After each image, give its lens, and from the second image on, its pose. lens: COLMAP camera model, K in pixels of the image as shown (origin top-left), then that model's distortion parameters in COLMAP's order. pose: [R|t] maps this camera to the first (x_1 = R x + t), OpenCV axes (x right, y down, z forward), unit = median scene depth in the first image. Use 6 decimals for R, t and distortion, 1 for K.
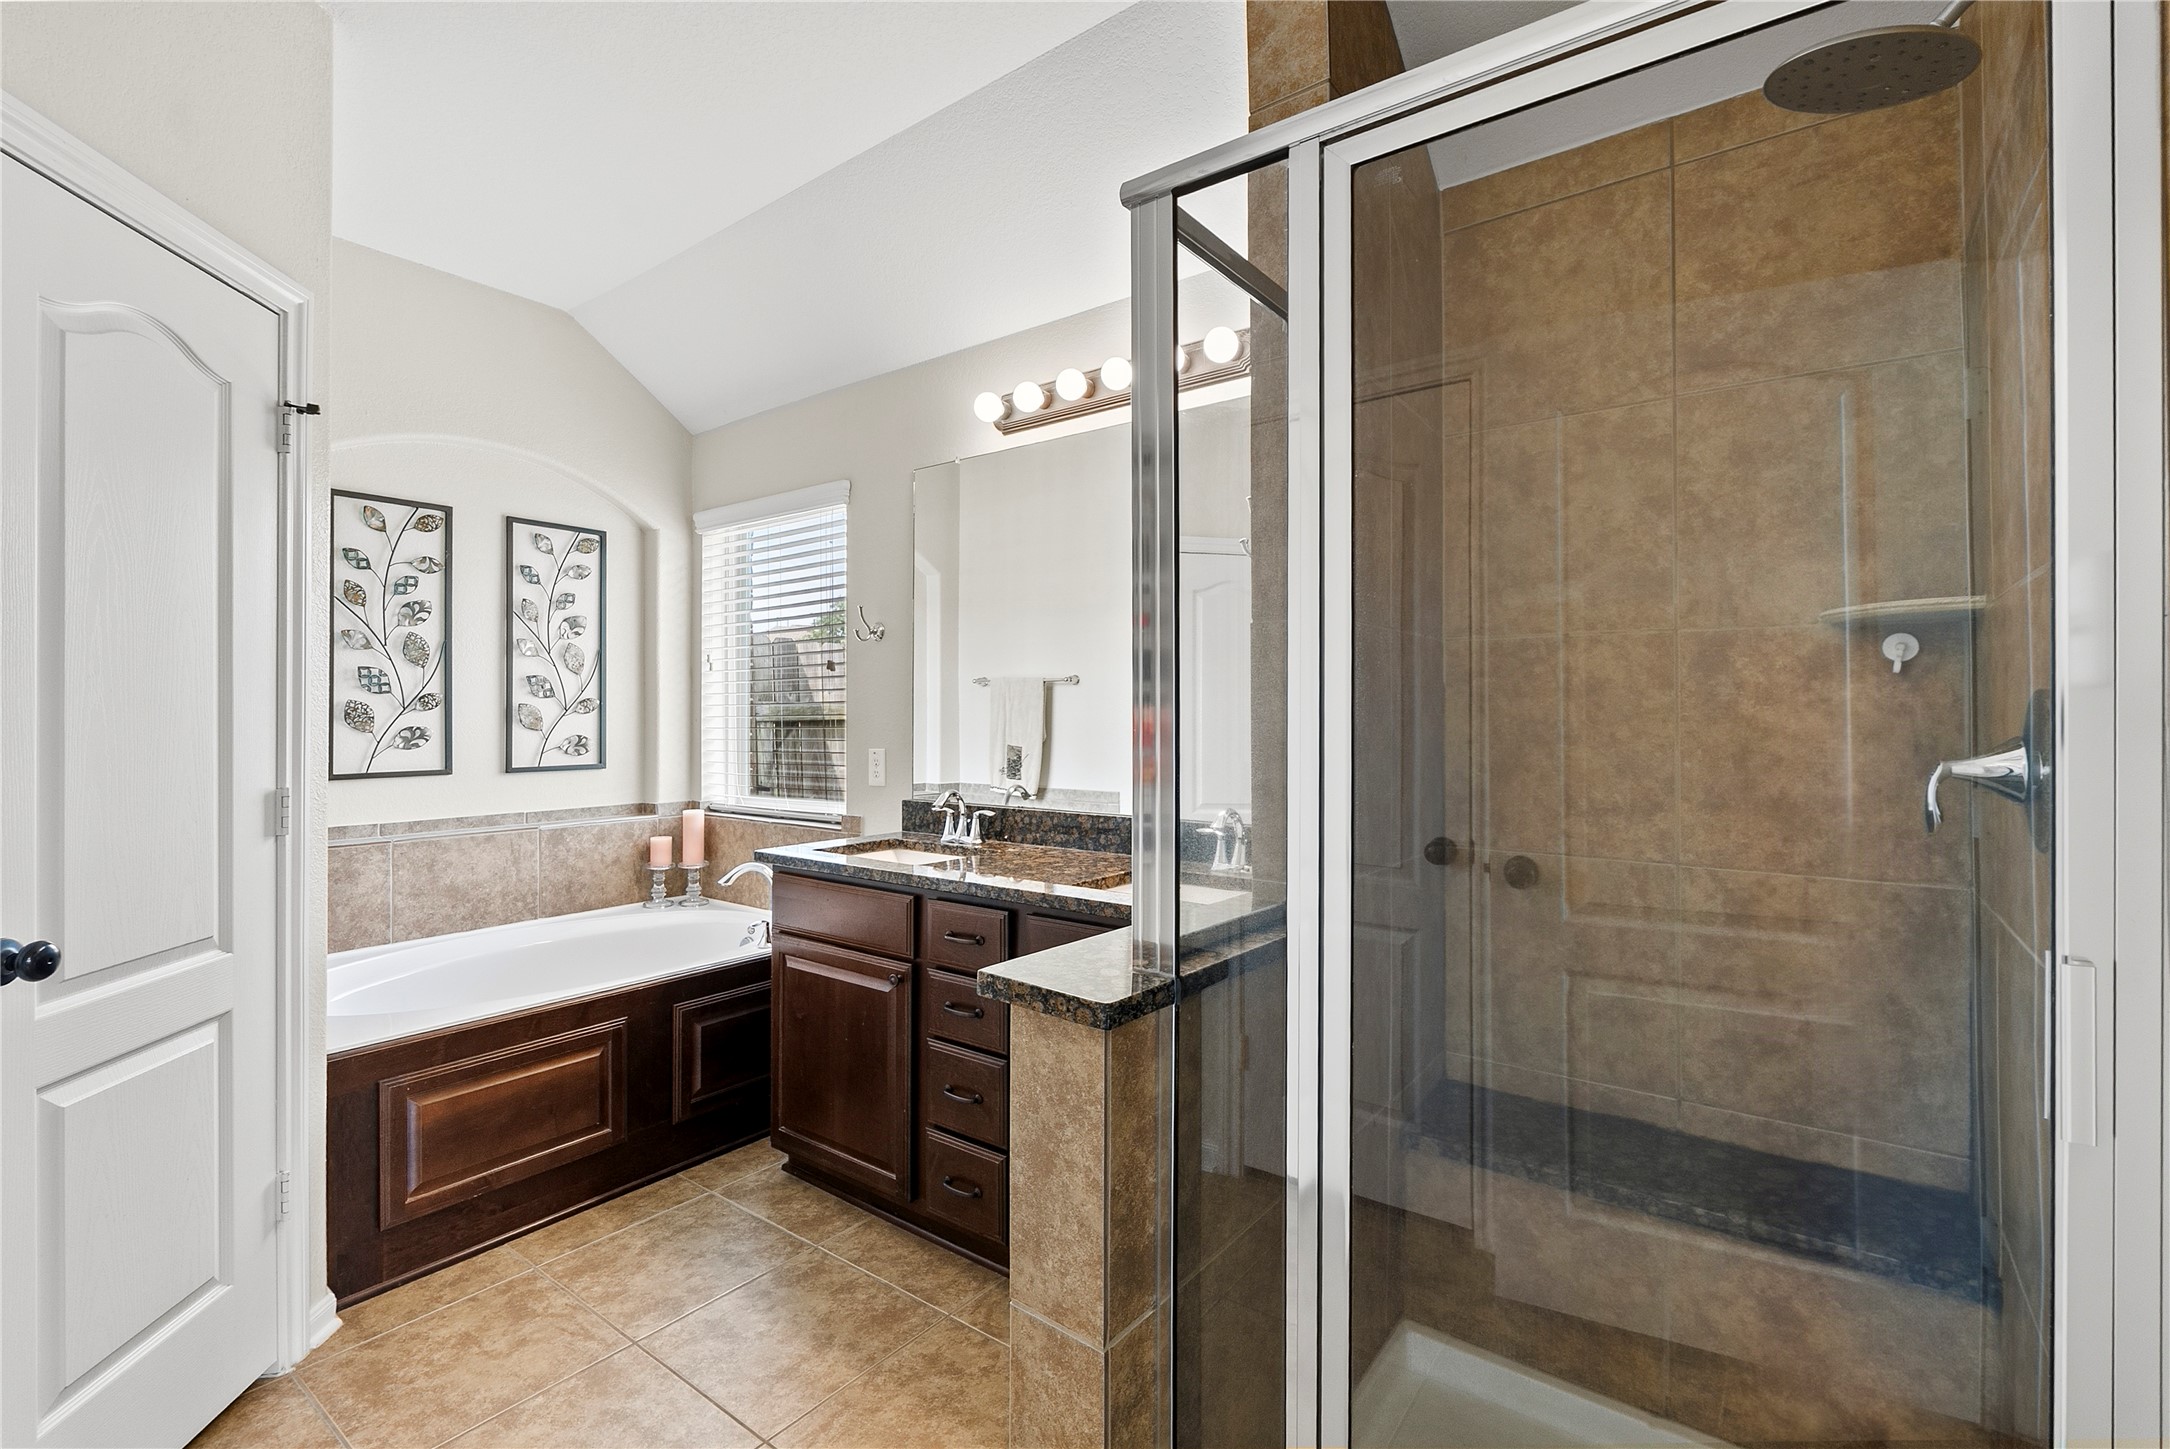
lens RADIAL K [[968.7, 0, 1088.6], [0, 968.7, 718.2], [0, 0, 1]] dist [-0.002303, -0.000254]
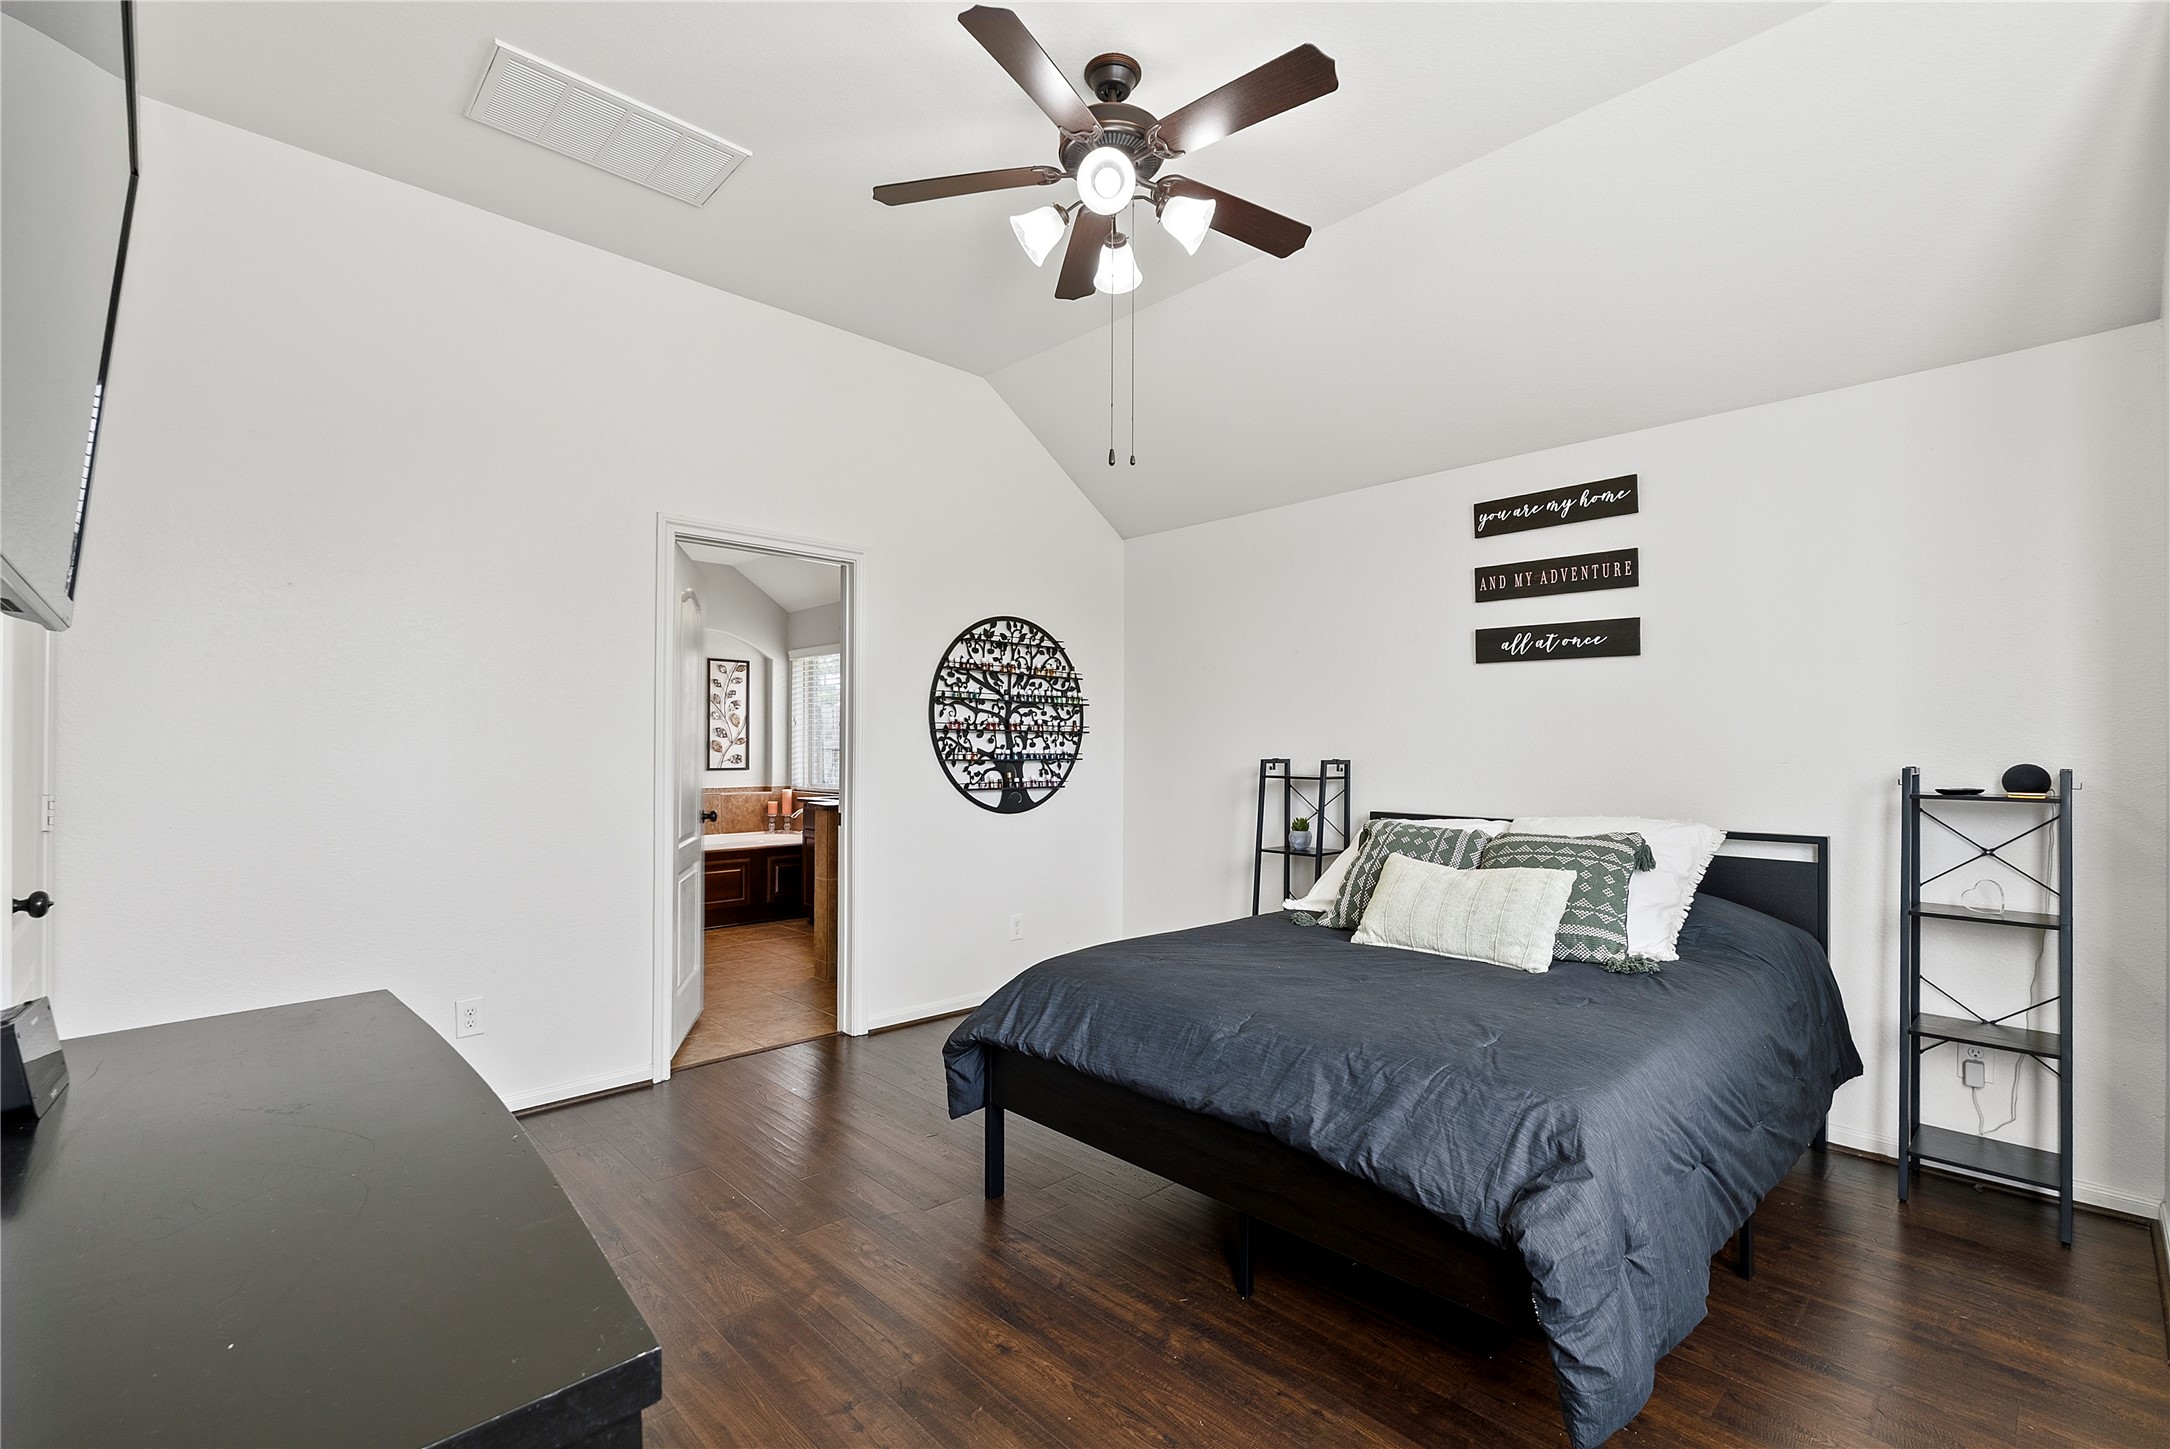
lens RADIAL K [[955.5, 0, 1085.0], [0, 955.5, 724.5], [0, 0, 1]] dist [-0.002415, -0.000172]
pose [[0.988519, -0.009247, -0.150810, 0.643761], [0.005774, 0.999708, -0.023451, 0.005766], [0.150983, 0.022311, 0.988285, -1.136579]]
